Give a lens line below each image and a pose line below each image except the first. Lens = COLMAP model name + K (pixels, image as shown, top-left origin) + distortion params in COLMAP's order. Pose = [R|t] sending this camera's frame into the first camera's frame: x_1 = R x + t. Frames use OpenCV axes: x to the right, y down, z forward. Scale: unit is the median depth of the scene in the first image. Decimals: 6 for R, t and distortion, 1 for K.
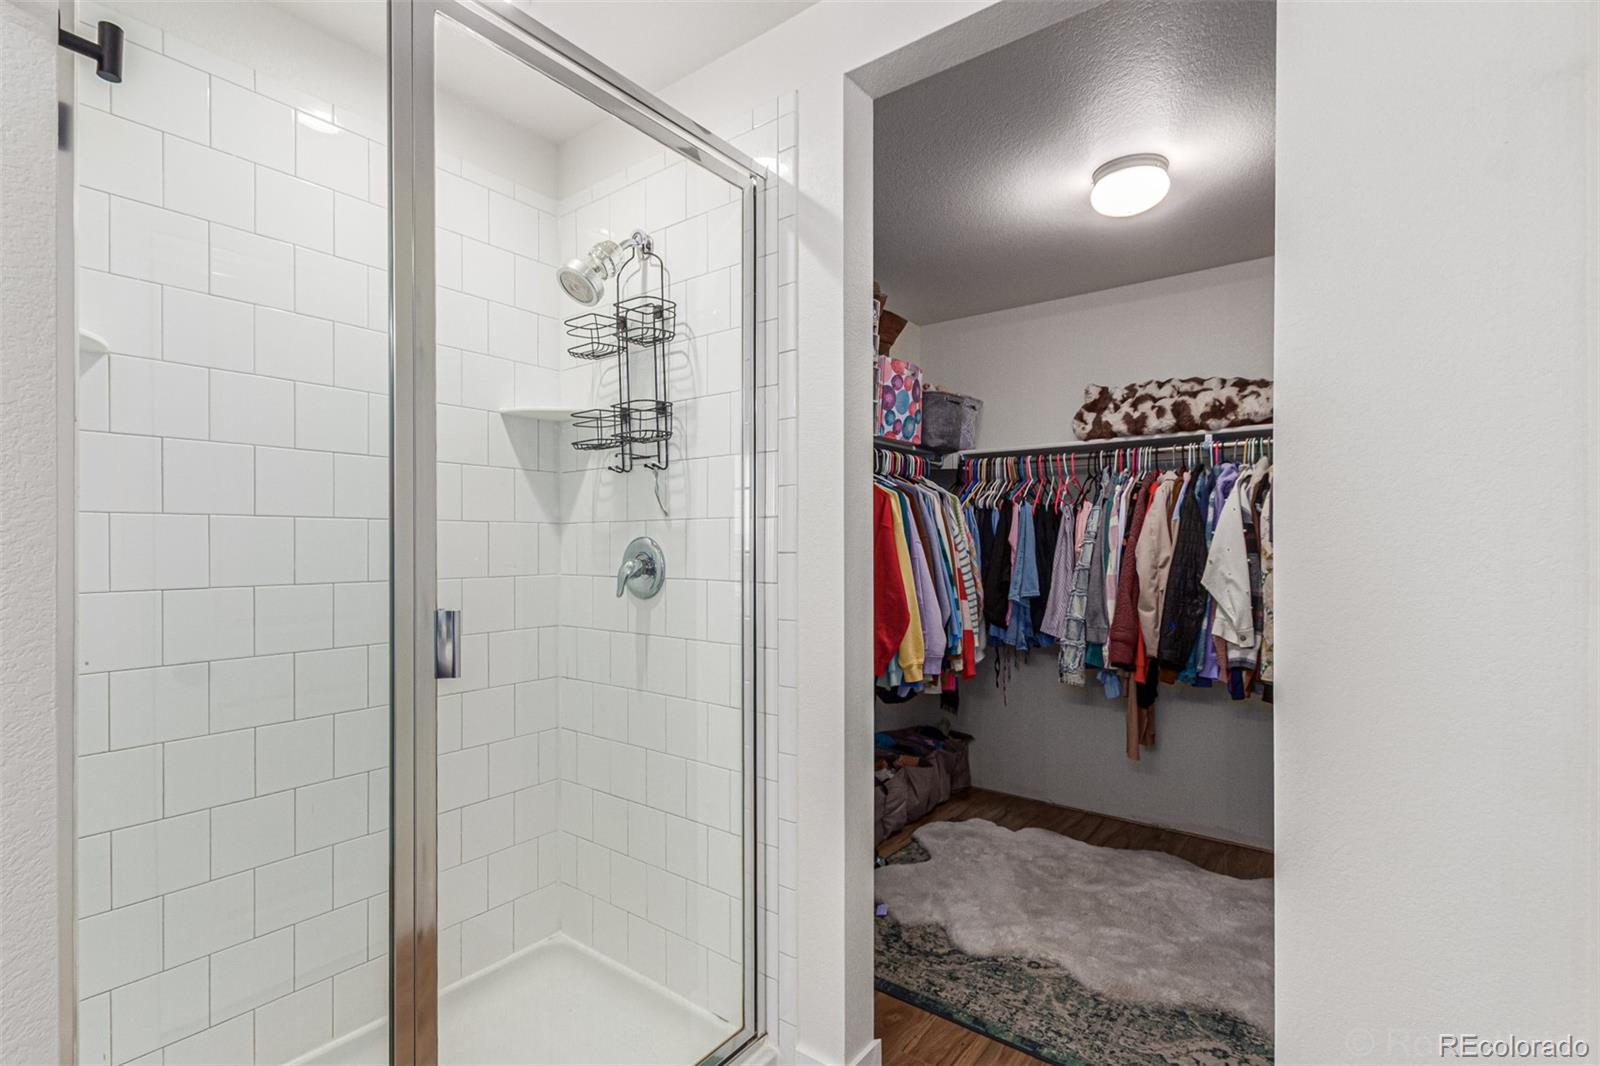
lens RADIAL K [[726.8, 0, 801.3], [0, 726.8, 542.4], [0, 0, 1]] dist [0.007397, -0.000843]
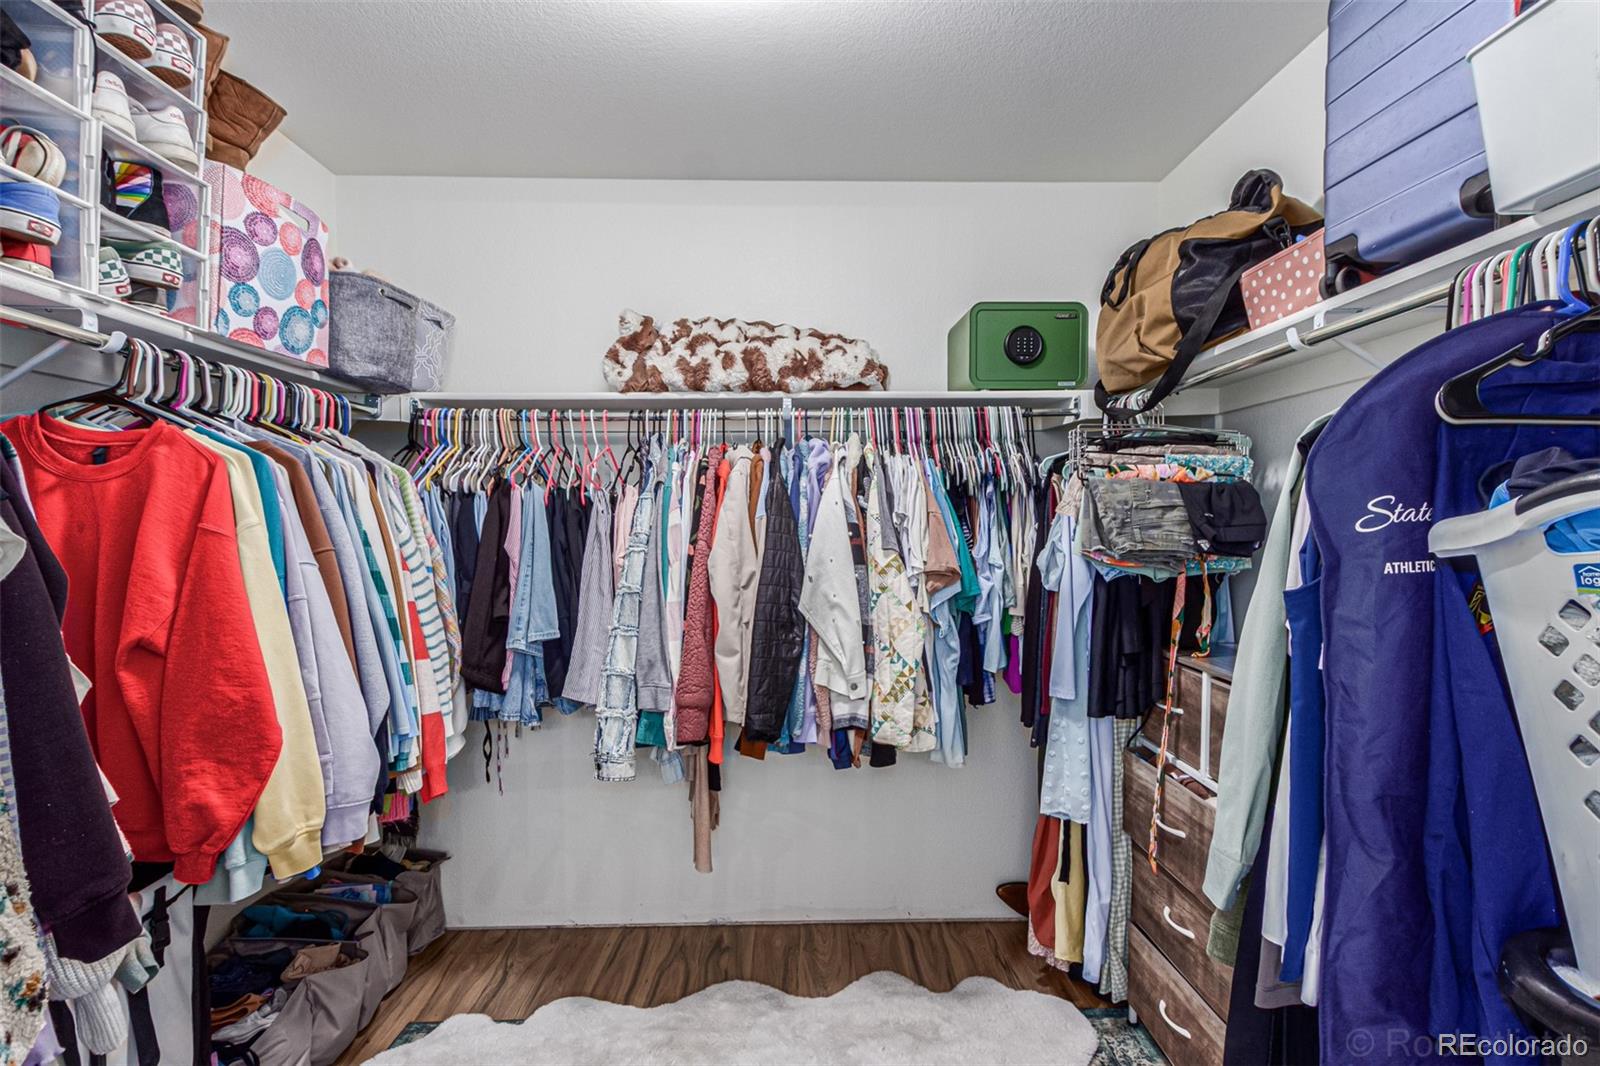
lens RADIAL K [[726.8, 0, 805.0], [0, 726.8, 541.4], [0, 0, 1]] dist [0.007397, -0.000843]
pose [[0.776382, -0.022291, 0.629868, 0.104422], [0.004530, 0.999546, 0.029790, -0.025057], [-0.630246, -0.020275, 0.776131, 0.396476]]
